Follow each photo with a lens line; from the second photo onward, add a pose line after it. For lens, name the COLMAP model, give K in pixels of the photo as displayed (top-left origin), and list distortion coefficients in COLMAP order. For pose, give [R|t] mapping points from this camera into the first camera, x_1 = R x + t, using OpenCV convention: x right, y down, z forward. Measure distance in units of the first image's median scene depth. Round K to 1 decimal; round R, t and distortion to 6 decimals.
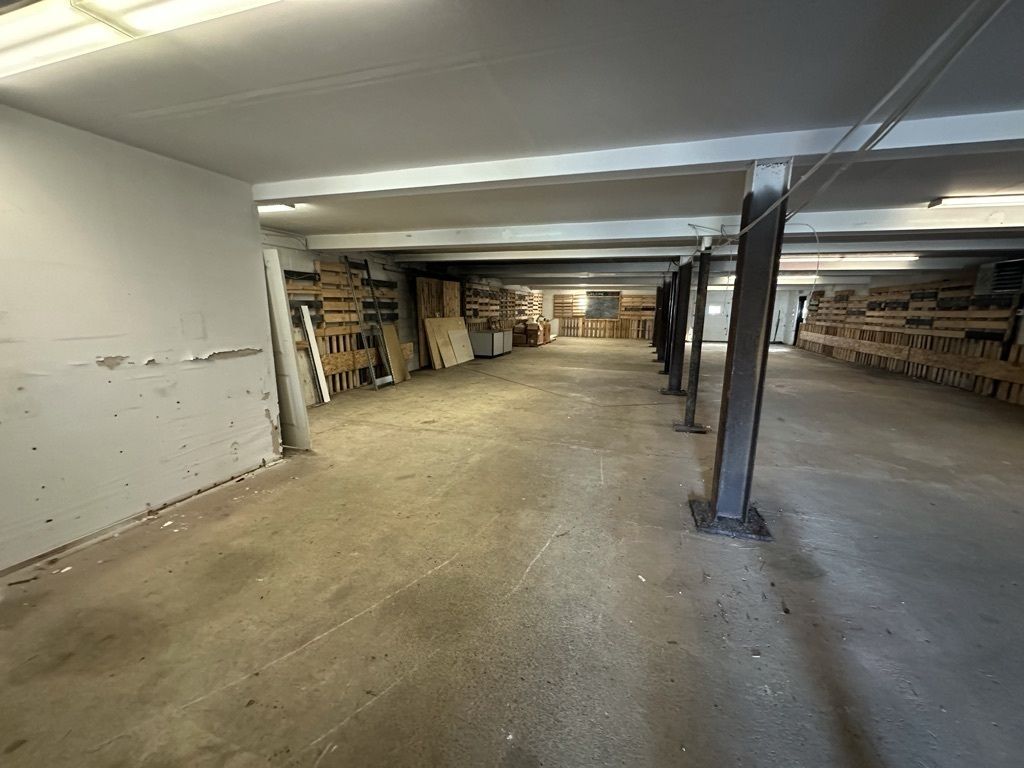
lens RADIAL K [[408.8, 0, 511.5], [0, 408.8, 382.2], [0, 0, 1]] dist [-0.001095, -0.000354]
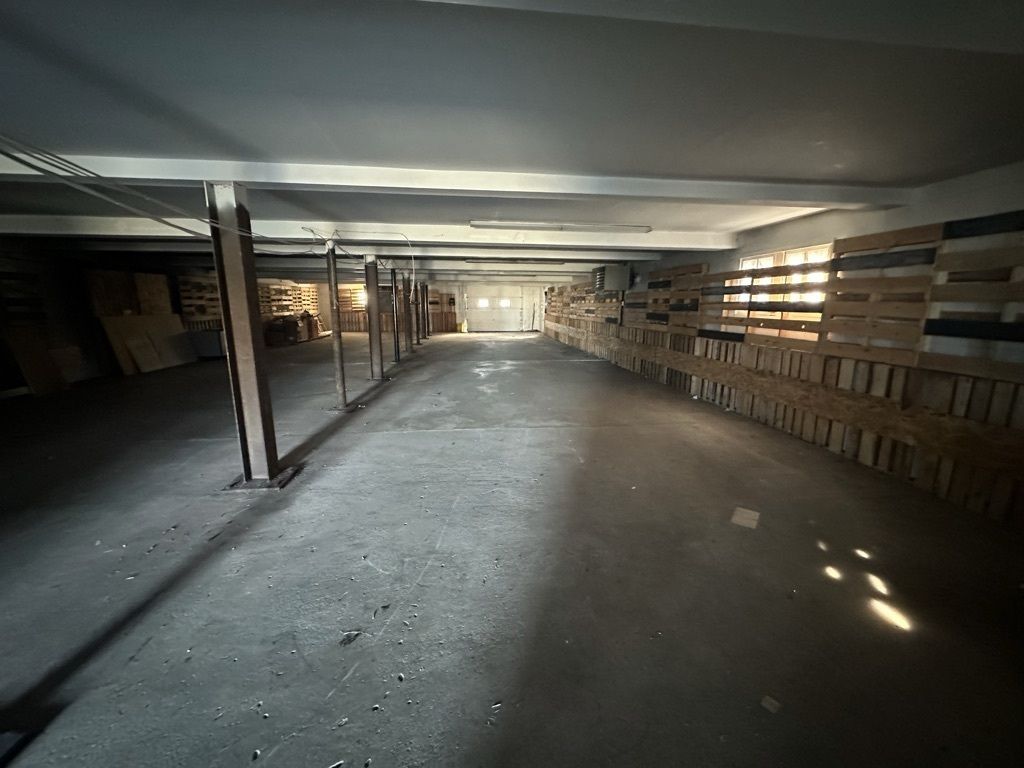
lens RADIAL K [[408.8, 0, 511.5], [0, 408.8, 382.2], [0, 0, 1]] dist [-0.001095, -0.000354]
pose [[0.918709, -0.083069, 0.386100, 0.204570], [0.077903, 0.996538, 0.029039, 0.019545], [-0.387175, 0.003400, 0.922000, -0.103752]]
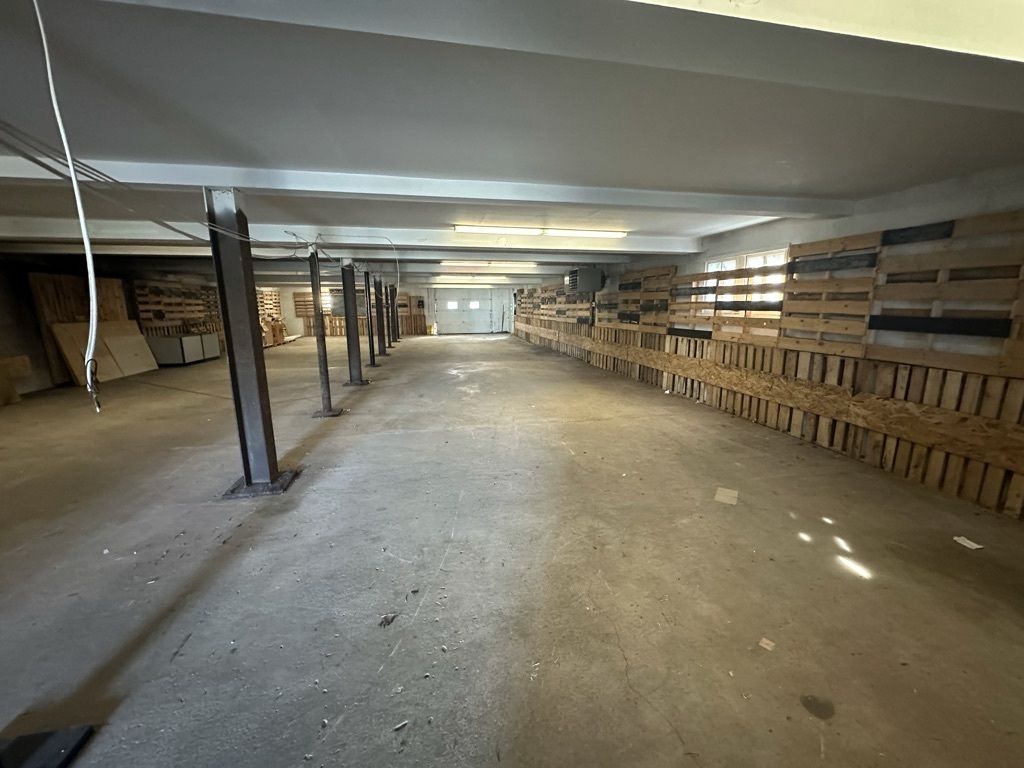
lens RADIAL K [[408.2, 0, 512.0], [0, 408.2, 384.0], [0, 0, 1]] dist [-0.002167, -0.000431]
pose [[0.880651, -0.106532, 0.461632, 0.175405], [0.101003, 0.994207, 0.036753, 0.020023], [-0.462873, 0.014259, 0.886310, -0.108197]]
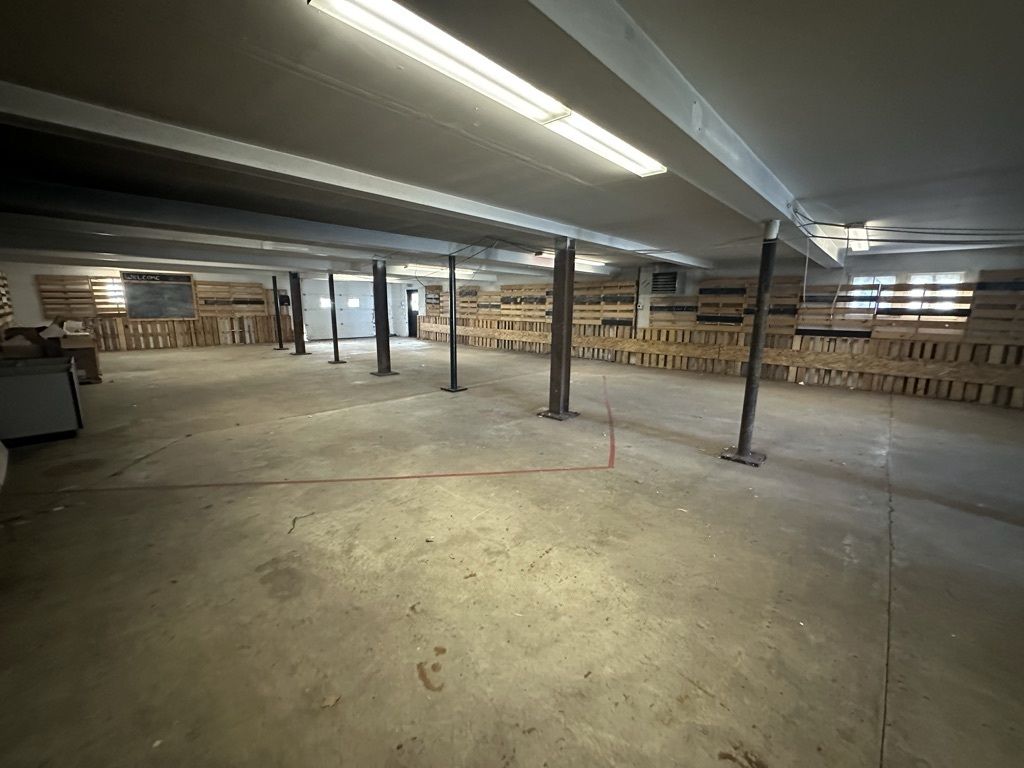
lens RADIAL K [[408.8, 0, 511.5], [0, 408.8, 382.2], [0, 0, 1]] dist [-0.001095, -0.000354]
pose [[0.431972, -0.177238, 0.884300, -0.218481], [0.156009, 0.980404, 0.120291, -0.097089], [-0.888291, 0.085996, 0.451158, 0.487263]]
